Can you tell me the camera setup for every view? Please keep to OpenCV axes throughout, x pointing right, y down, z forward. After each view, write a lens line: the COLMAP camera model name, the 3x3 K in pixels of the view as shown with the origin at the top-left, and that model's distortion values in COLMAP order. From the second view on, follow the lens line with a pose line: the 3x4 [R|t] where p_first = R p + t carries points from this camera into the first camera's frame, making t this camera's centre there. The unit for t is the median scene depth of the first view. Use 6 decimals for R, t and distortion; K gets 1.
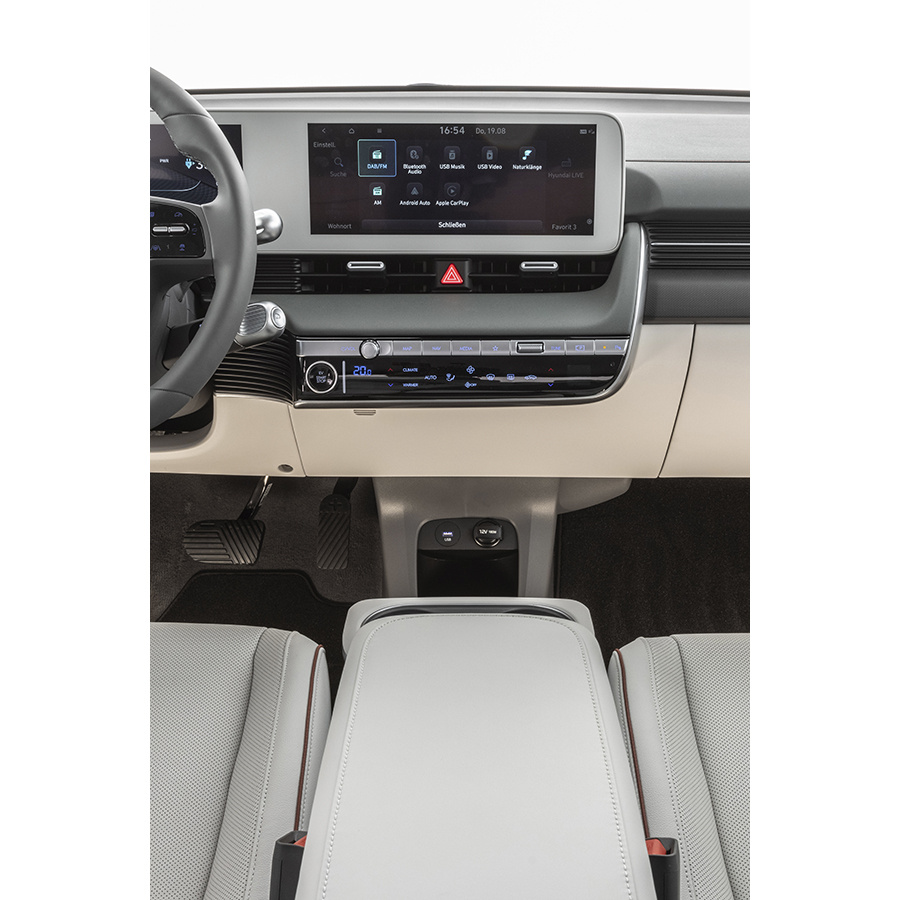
lens RADIAL K [[1238.2, 0, 450.1], [0, 1238.2, 510.1], [0, 0, 1]] dist [-0.014397, 0.027433]
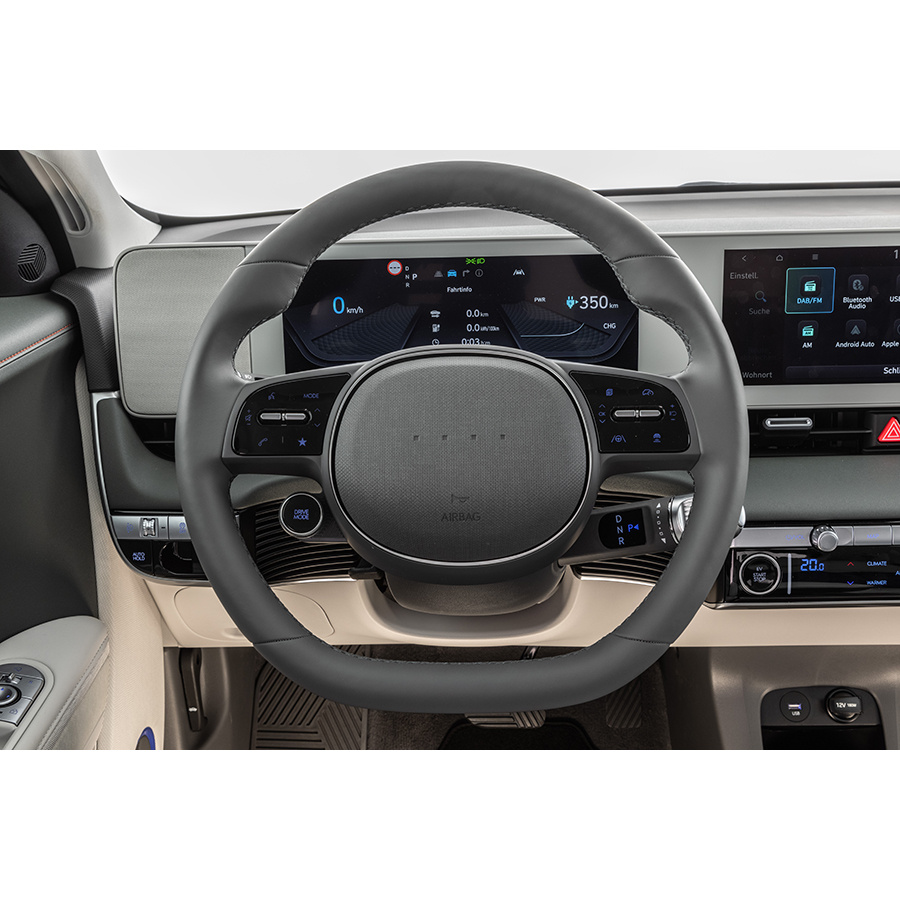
lens RADIAL K [[1062.2, 0, 450.0], [0, 1062.2, 450.0], [0, 0, 1]] dist [0.011156, 0.017620]
pose [[0.999553, -0.018169, -0.023751, -0.273144], [0.016589, 0.997740, -0.065117, -0.141185], [0.024881, 0.064693, 0.997595, 0.318908]]
